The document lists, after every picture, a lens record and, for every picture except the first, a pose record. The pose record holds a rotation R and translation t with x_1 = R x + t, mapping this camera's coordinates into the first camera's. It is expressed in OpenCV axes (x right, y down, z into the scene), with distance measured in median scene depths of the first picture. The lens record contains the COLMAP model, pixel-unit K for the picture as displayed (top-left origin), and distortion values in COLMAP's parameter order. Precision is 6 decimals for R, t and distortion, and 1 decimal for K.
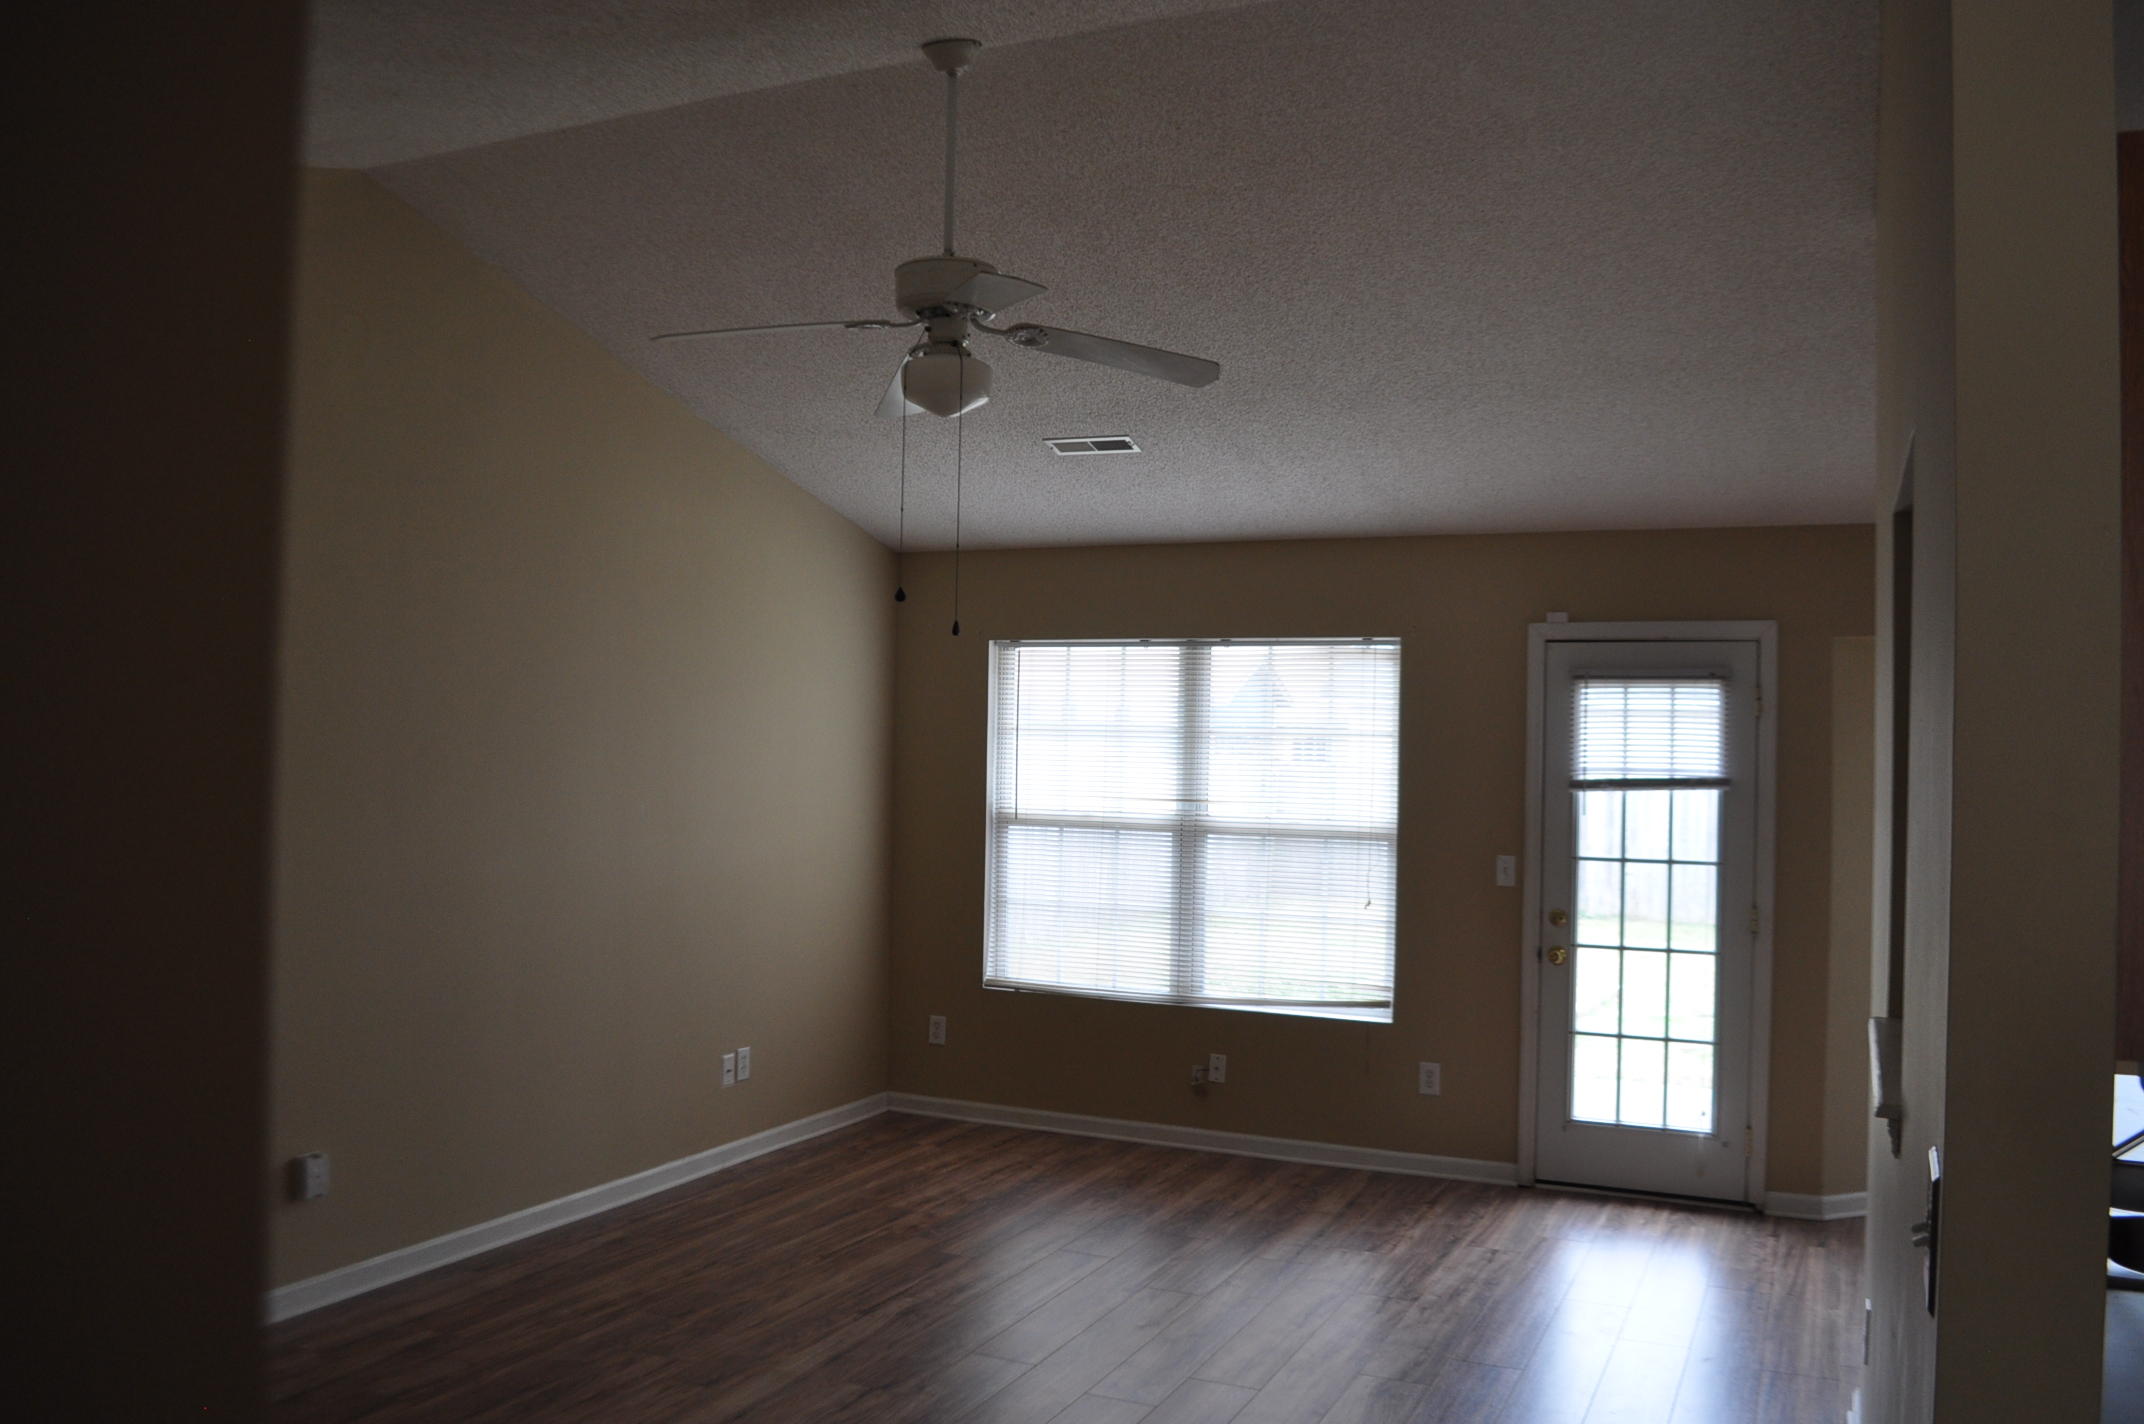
lens RADIAL K [[1779.2, 0, 1126.3], [0, 1779.2, 714.9], [0, 0, 1]] dist [-0.057152, 0.000237]
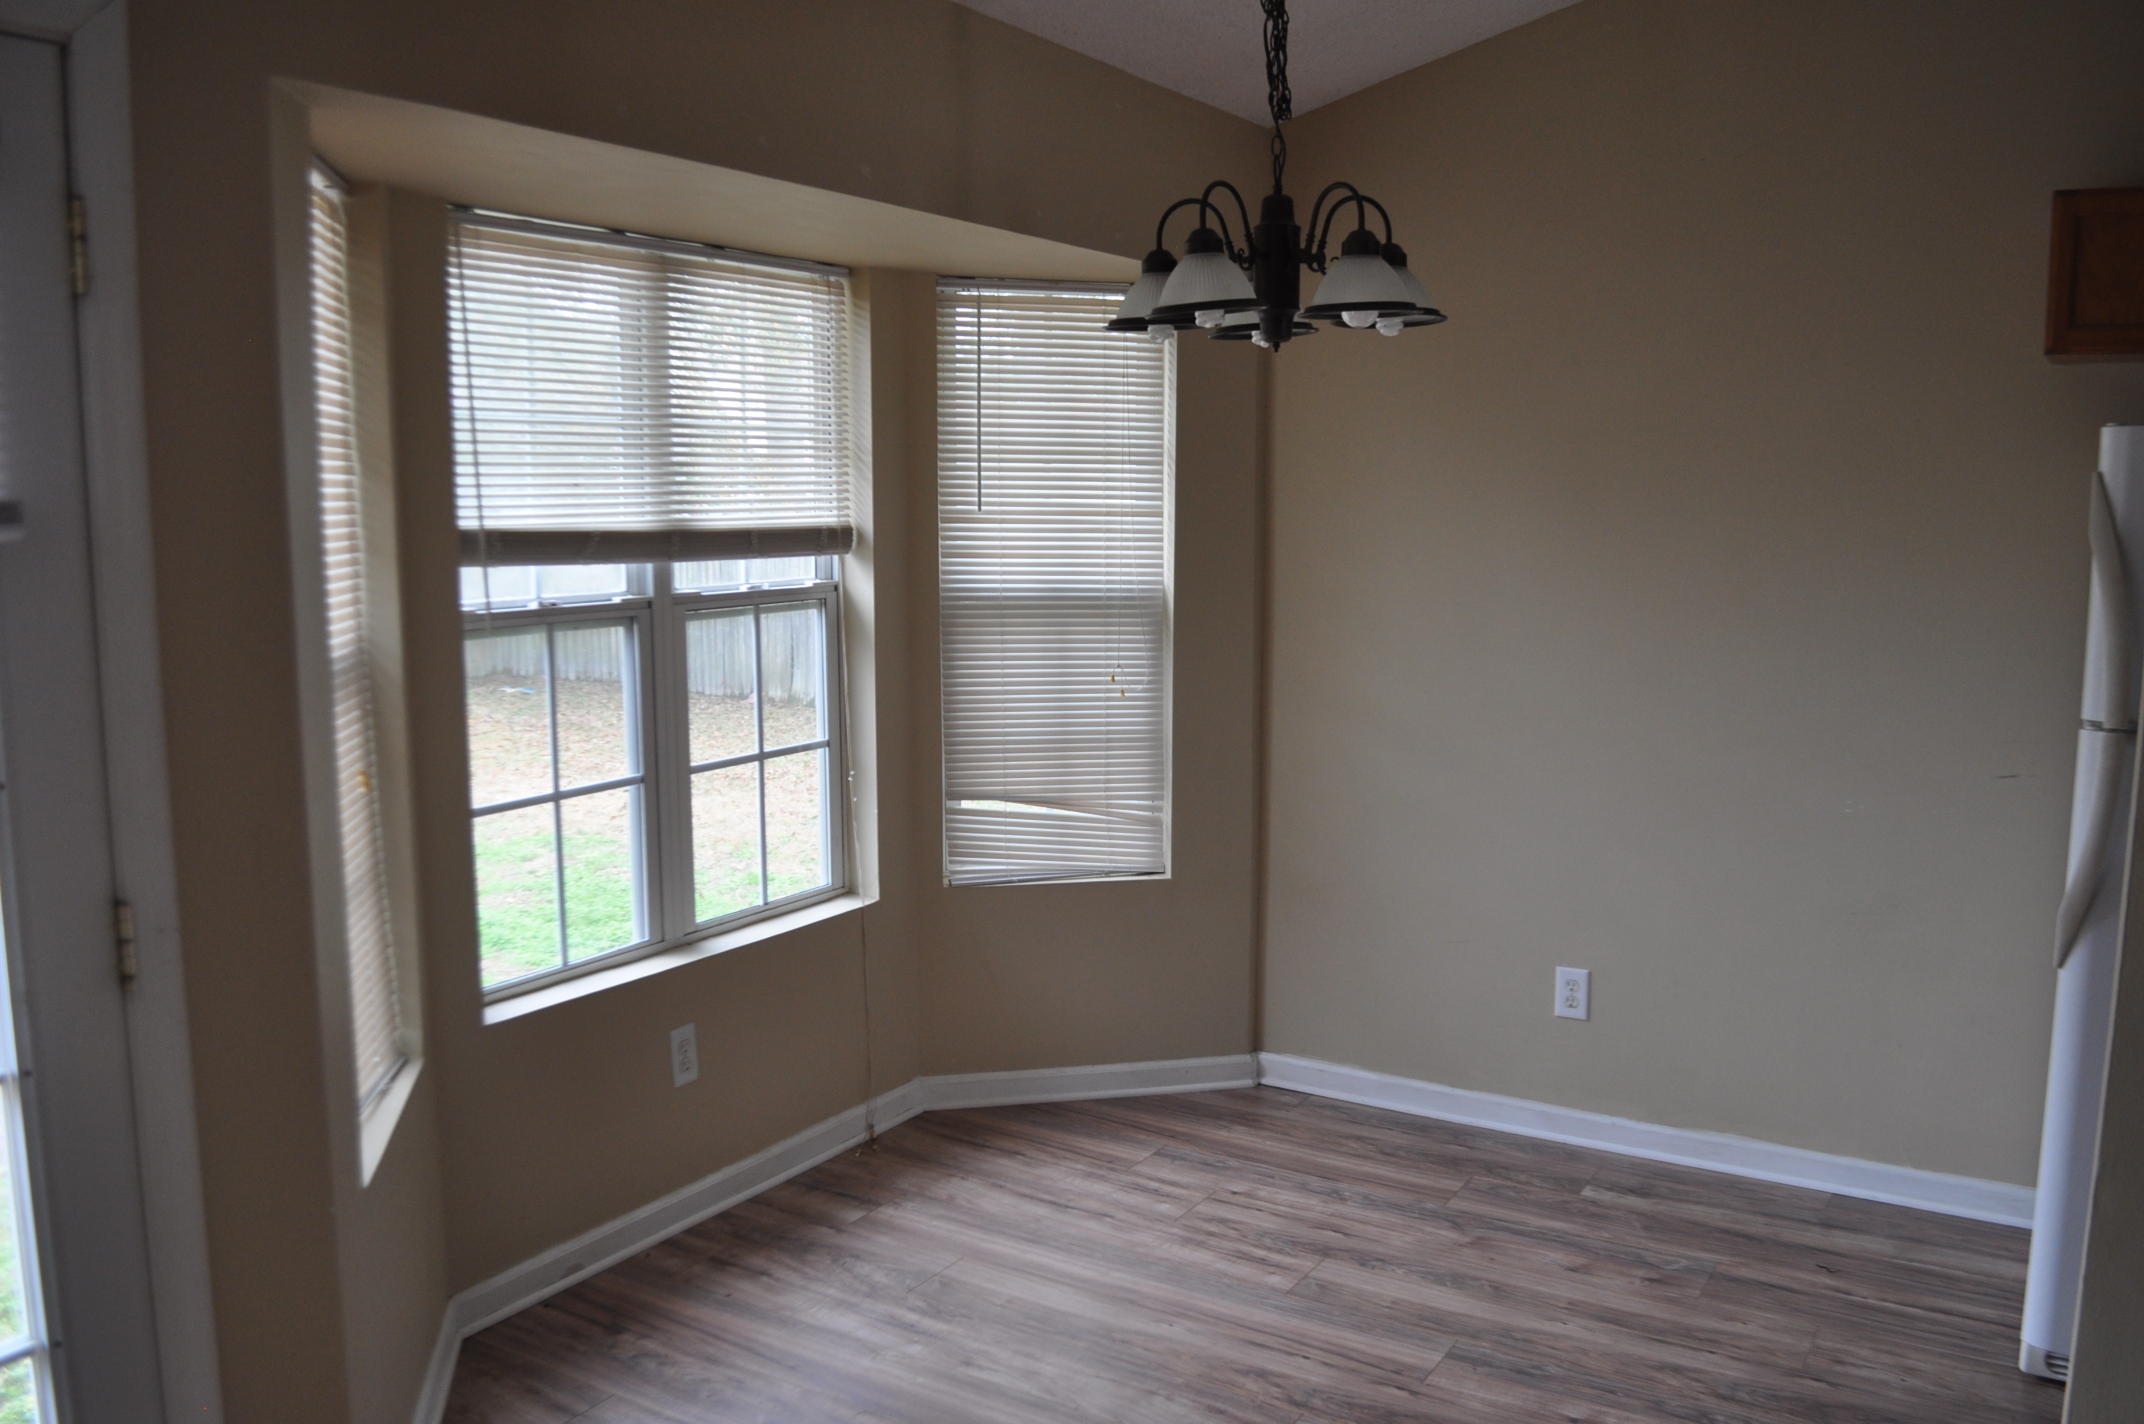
lens RADIAL K [[1739.9, 0, 1072.0], [0, 1739.9, 712.0], [0, 0, 1]] dist [-0.078358, 0.011572]
pose [[0.157674, -0.145303, 0.976743, 0.080574], [-0.013779, 0.988695, 0.149305, 0.025306], [-0.987395, -0.037001, 0.153890, 0.736593]]
